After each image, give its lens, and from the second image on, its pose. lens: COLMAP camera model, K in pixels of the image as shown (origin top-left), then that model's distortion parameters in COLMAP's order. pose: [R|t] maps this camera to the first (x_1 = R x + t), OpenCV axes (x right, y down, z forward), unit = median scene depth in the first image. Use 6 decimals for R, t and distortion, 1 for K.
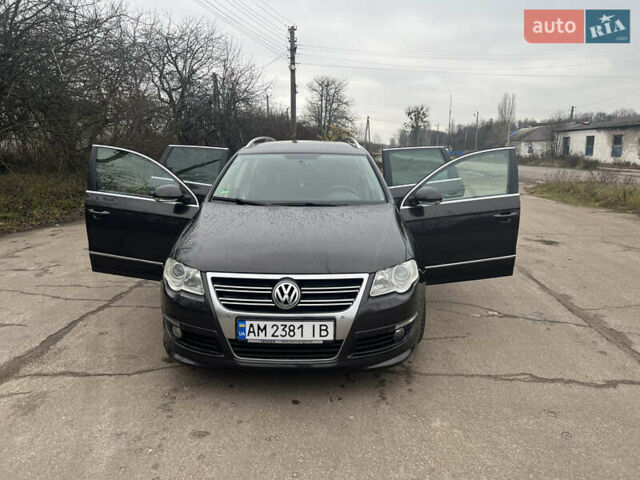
lens RADIAL K [[474.9, 0, 316.7], [0, 474.9, 236.7], [0, 0, 1]] dist [0.026386, -0.028644]
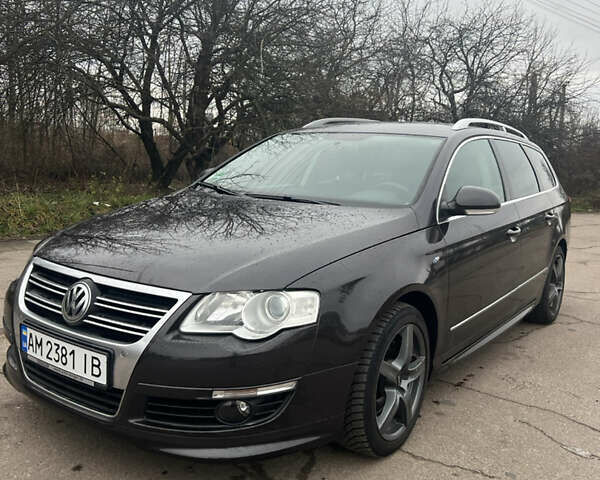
lens RADIAL K [[596.7, 0, 301.9], [0, 596.7, 245.8], [0, 0, 1]] dist [0.004285, 0.000000]
pose [[0.827693, 0.120471, -0.548097, 0.648952], [-0.152750, 0.988173, -0.013472, 0.006756], [0.539992, 0.094872, 0.836306, 0.458569]]
